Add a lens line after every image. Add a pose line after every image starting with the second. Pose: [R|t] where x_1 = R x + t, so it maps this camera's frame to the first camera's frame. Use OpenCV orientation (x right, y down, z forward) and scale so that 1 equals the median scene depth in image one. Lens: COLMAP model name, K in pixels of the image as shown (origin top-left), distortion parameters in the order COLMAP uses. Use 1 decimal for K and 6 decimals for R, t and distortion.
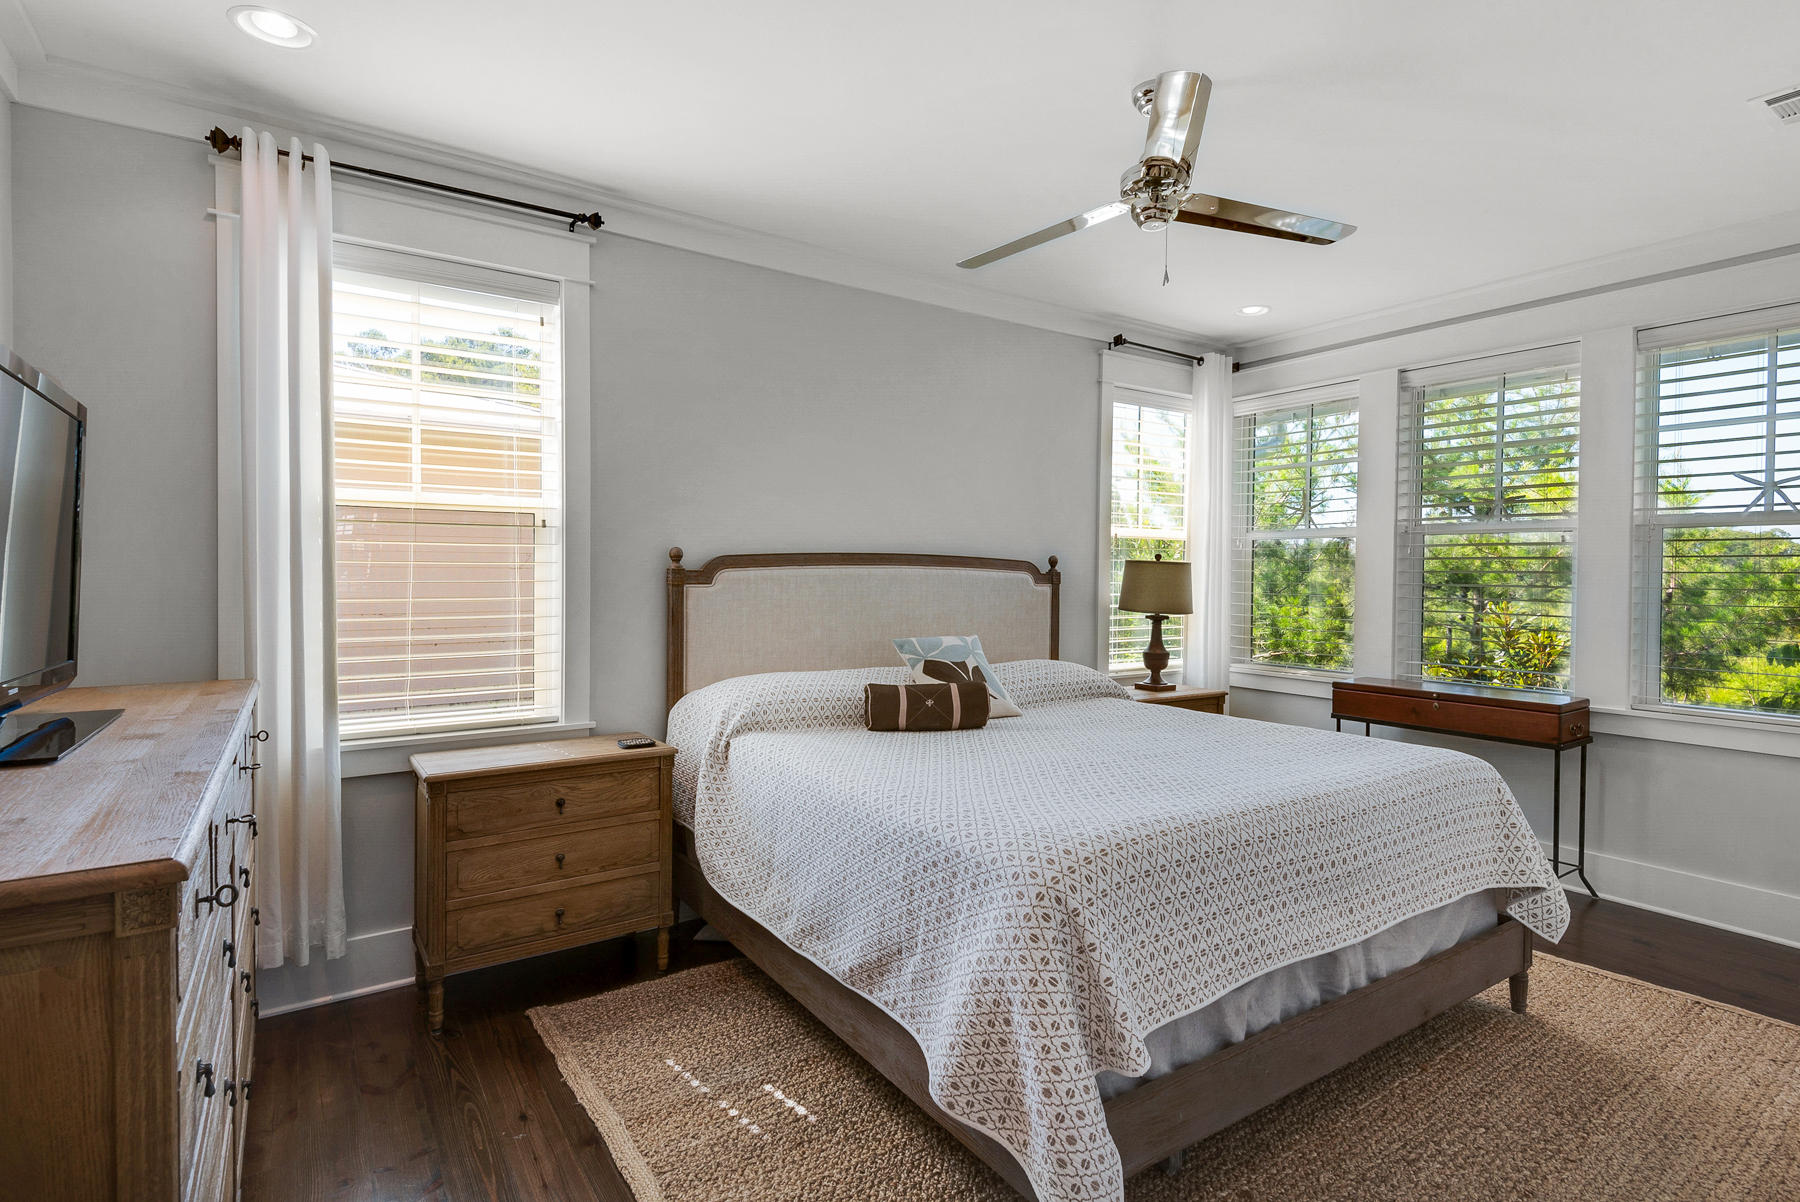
lens RADIAL K [[862.9, 0, 900.0], [0, 862.9, 601.0], [0, 0, 1]] dist [-0.073303, -0.000035]
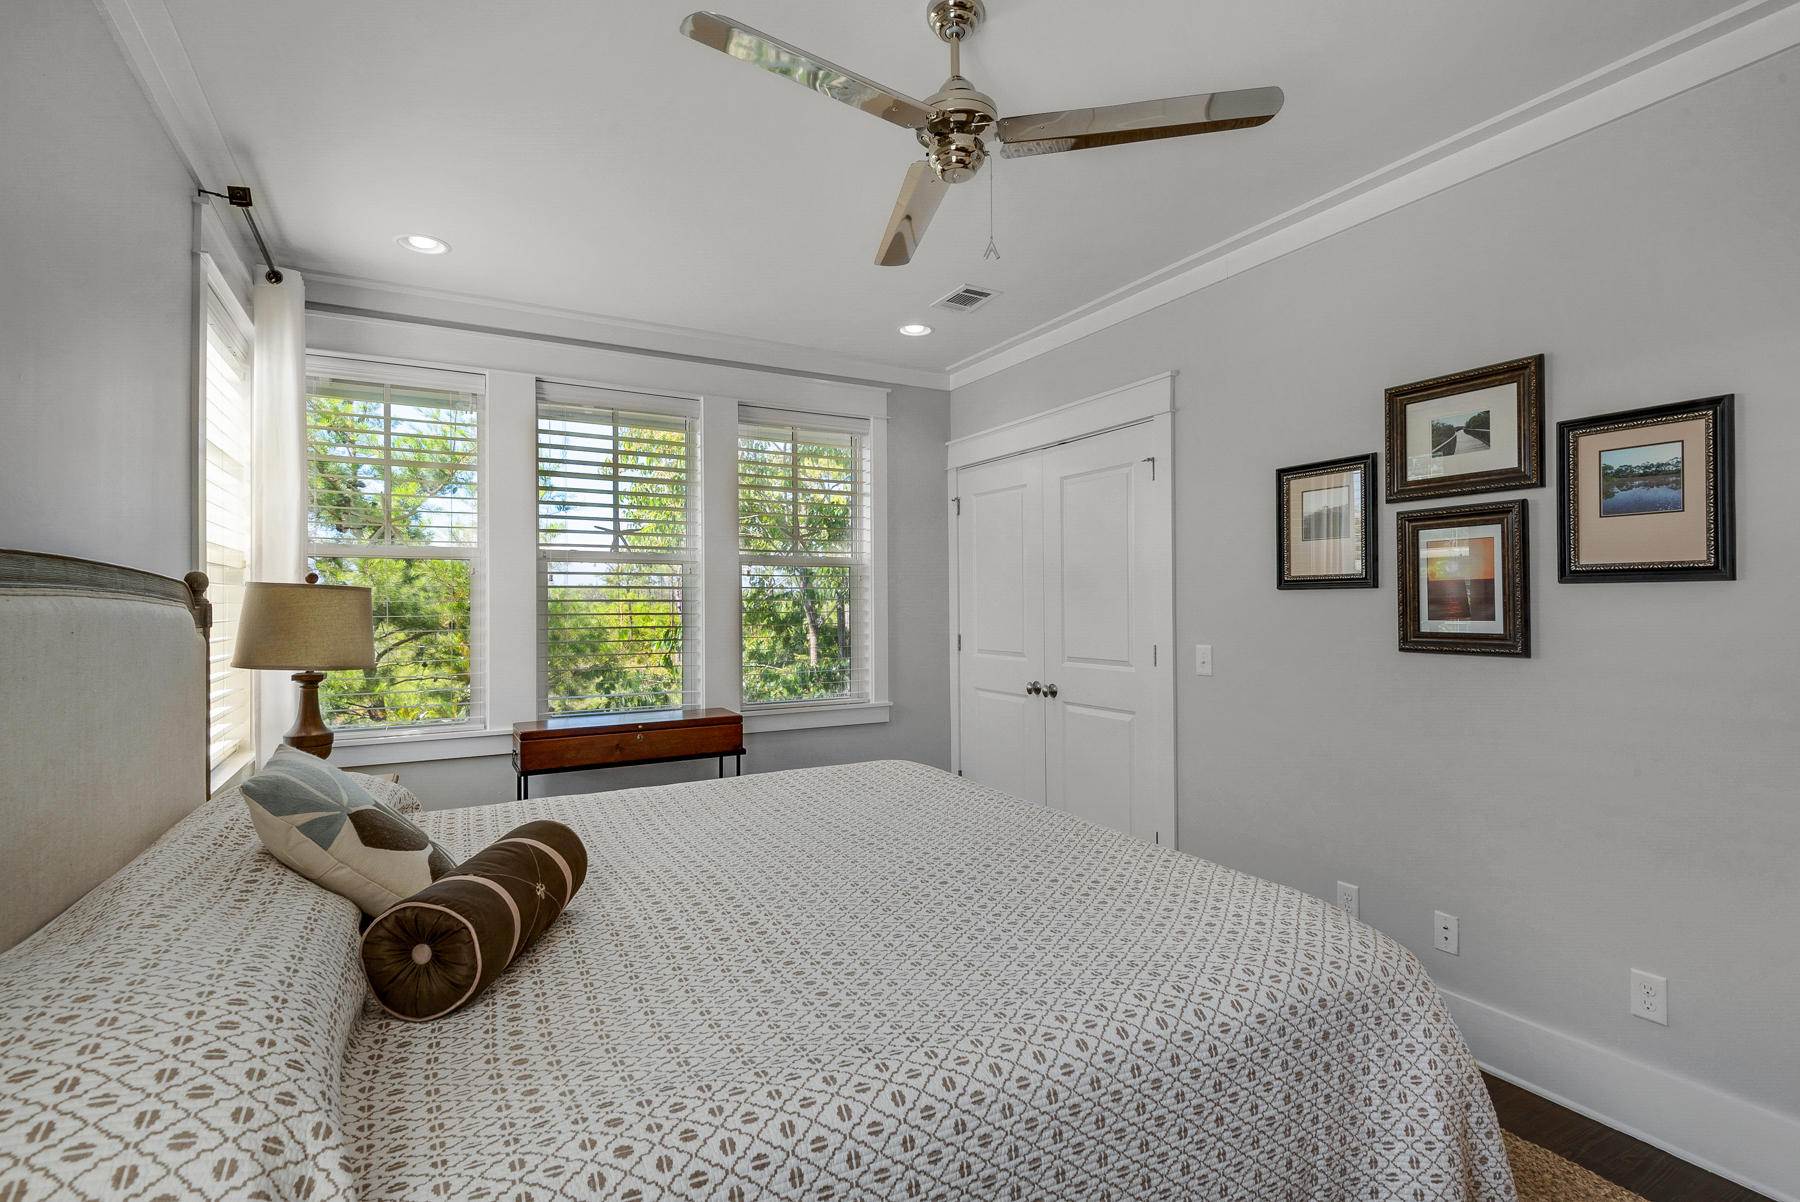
lens RADIAL K [[863.9, 0, 900.0], [0, 863.9, 601.0], [0, 0, 1]] dist [0.005037, -0.000150]
pose [[0.102813, 0.001724, 0.994699, -0.372125], [0.032122, 0.999471, -0.005052, -0.023866], [-0.994182, 0.032471, 0.102704, 0.682060]]
